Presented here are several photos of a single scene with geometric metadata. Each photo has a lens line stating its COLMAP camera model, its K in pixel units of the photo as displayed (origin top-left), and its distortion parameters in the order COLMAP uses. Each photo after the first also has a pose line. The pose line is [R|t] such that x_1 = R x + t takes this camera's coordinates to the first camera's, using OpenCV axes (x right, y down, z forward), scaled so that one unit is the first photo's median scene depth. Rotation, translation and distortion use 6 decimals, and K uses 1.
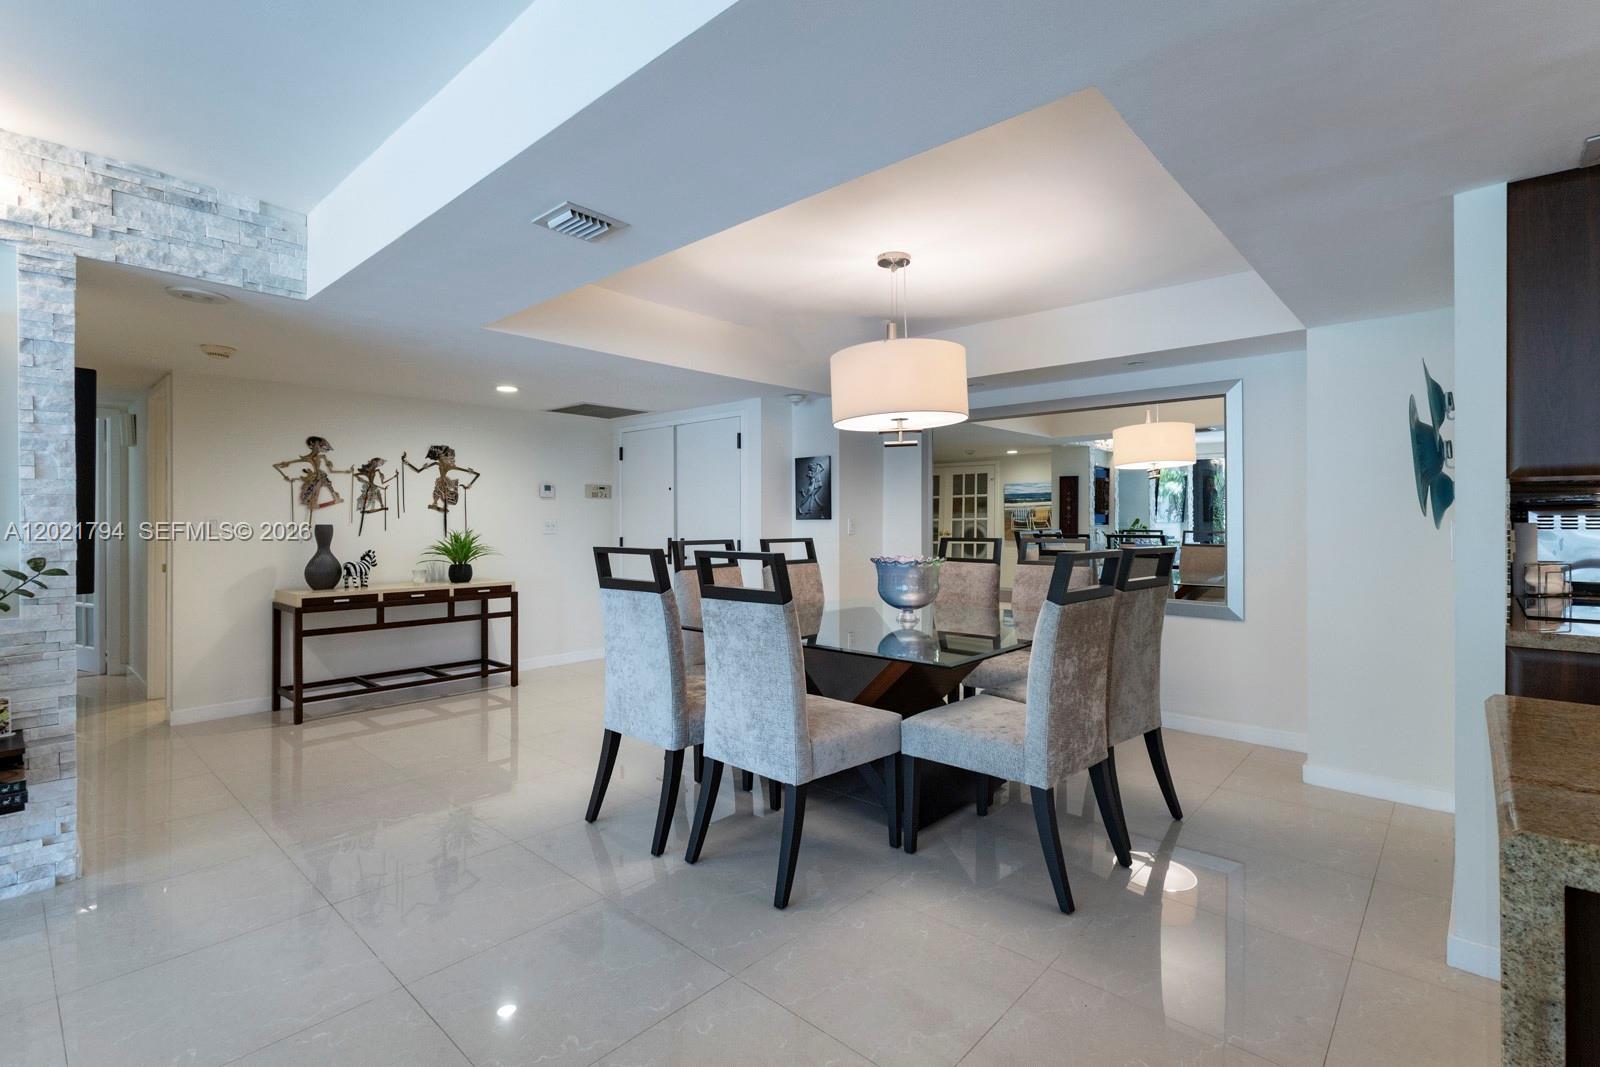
lens RADIAL K [[737.6, 0, 802.8], [0, 737.6, 526.9], [0, 0, 1]] dist [0.009358, -0.004308]
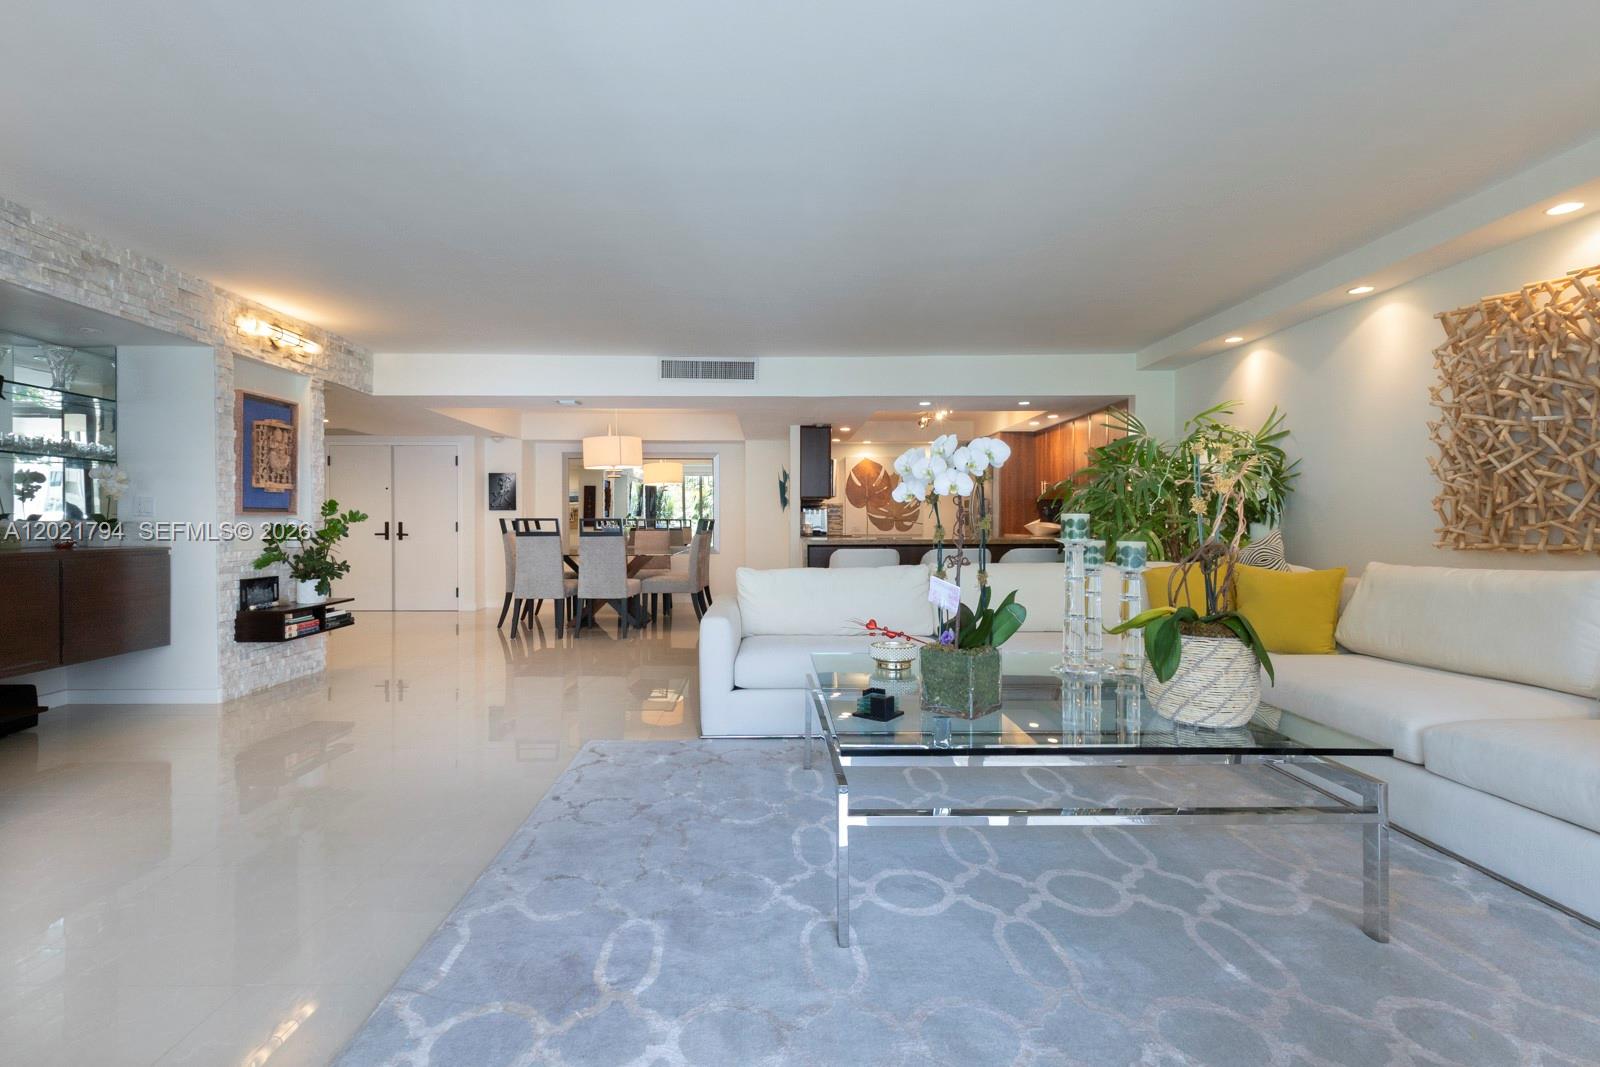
lens RADIAL K [[757.8, 0, 788.9], [0, 757.8, 531.9], [0, 0, 1]] dist [0.001875, -0.000050]
pose [[0.728001, -0.005941, 0.685550, -1.277875], [0.002915, 0.999980, 0.005571, 0.059100], [-0.685570, -0.002057, 0.728004, -1.301447]]
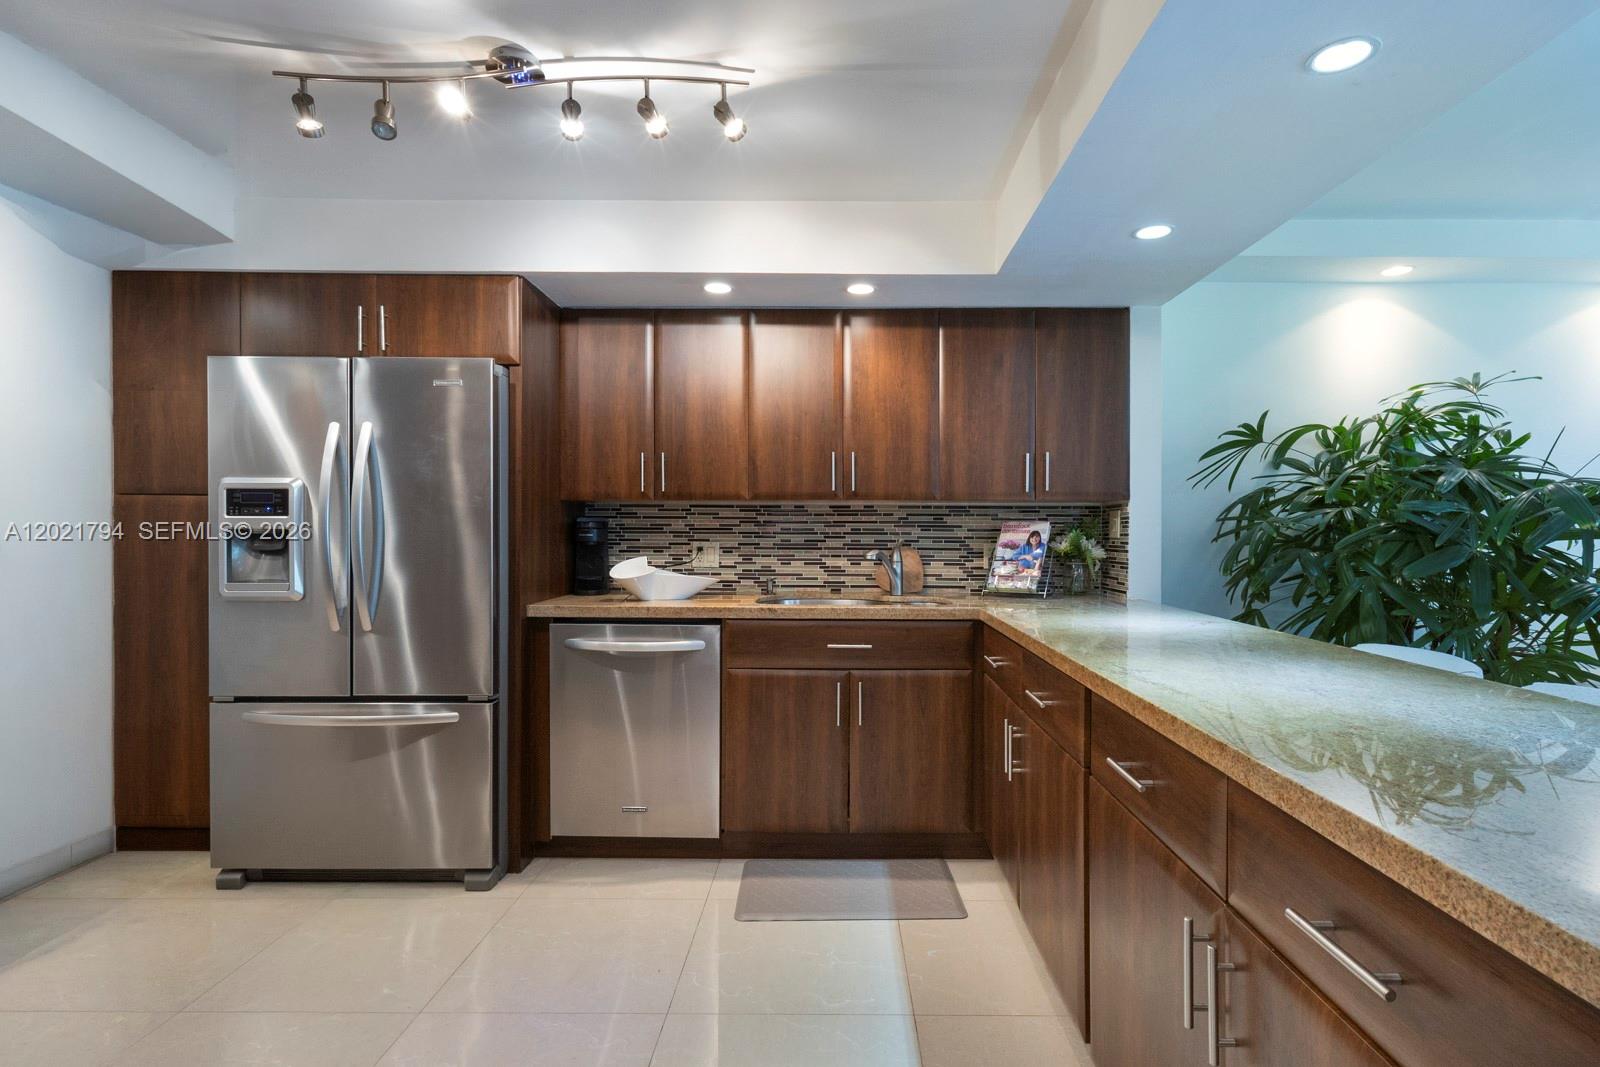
lens RADIAL K [[737.6, 0, 818.6], [0, 737.6, 538.3], [0, 0, 1]] dist [0.009358, -0.004308]
pose [[-0.688159, -0.006472, 0.725531, 0.437103], [0.002588, 0.999932, 0.011374, -0.006310], [-0.725555, 0.009705, -0.688095, 0.646628]]
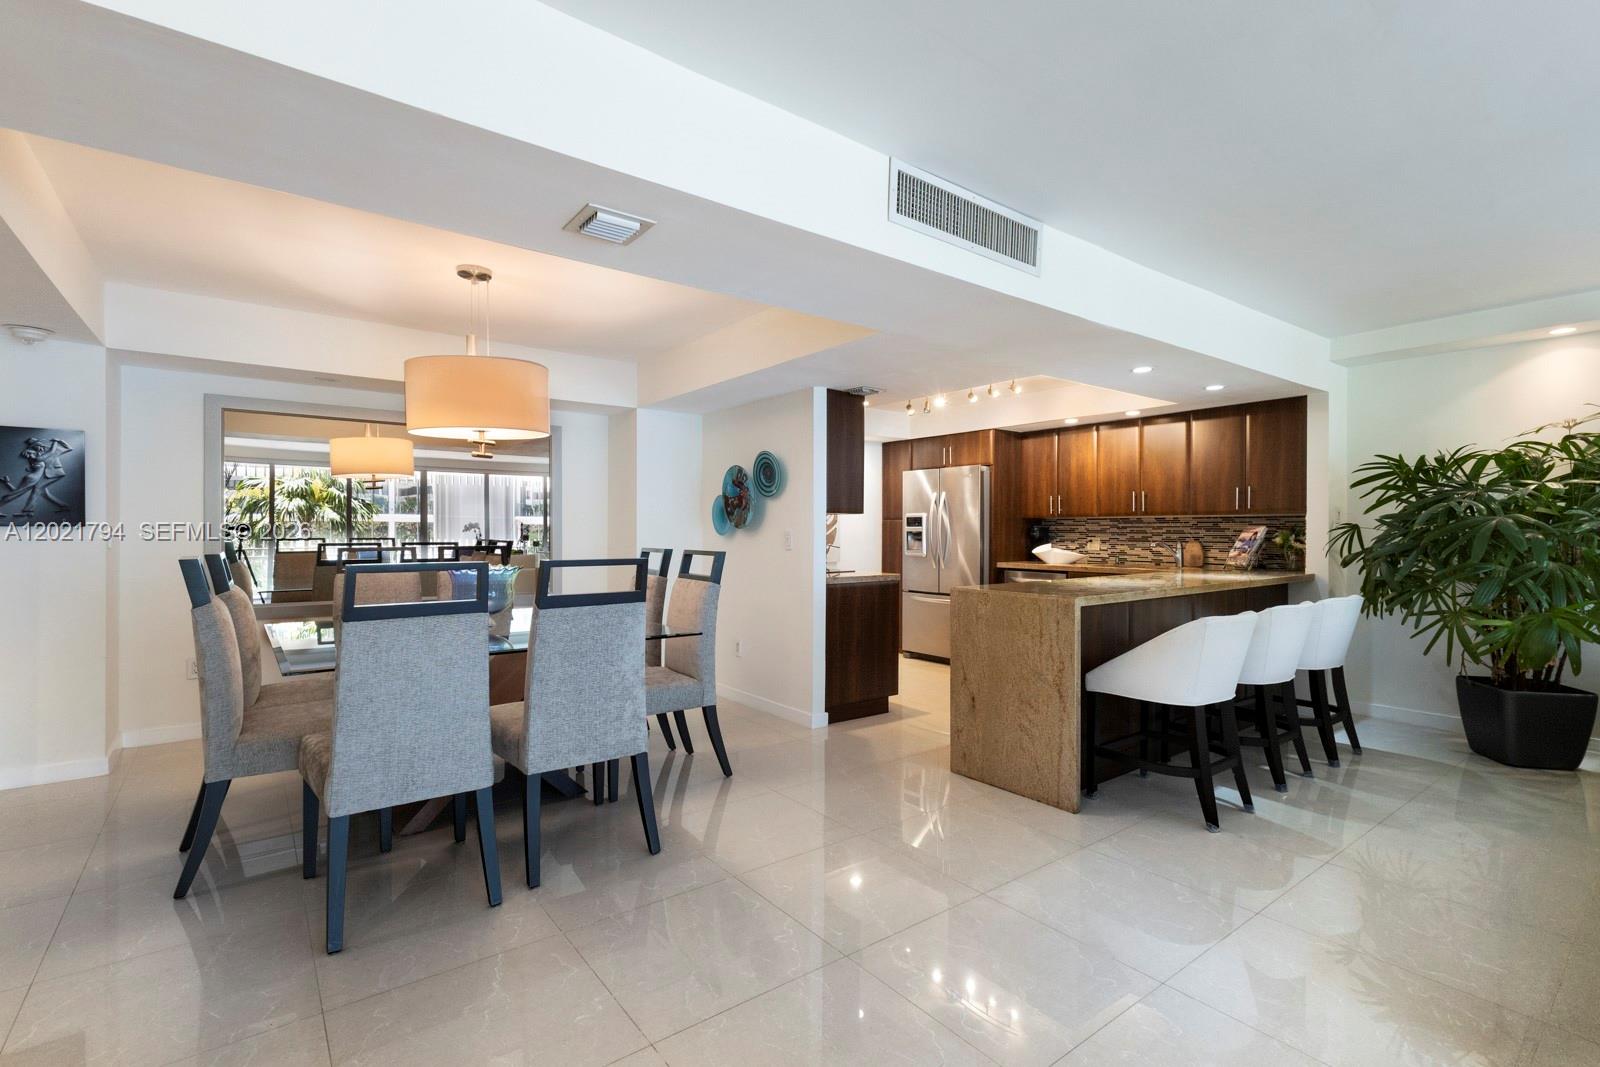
lens RADIAL K [[737.6, 0, 794.9], [0, 737.6, 531.2], [0, 0, 1]] dist [0.009358, -0.004308]
pose [[0.190106, 0.002896, 0.981759, -0.922533], [0.003304, 0.999988, -0.003590, -0.002453], [-0.981758, 0.003926, 0.190094, 0.455626]]
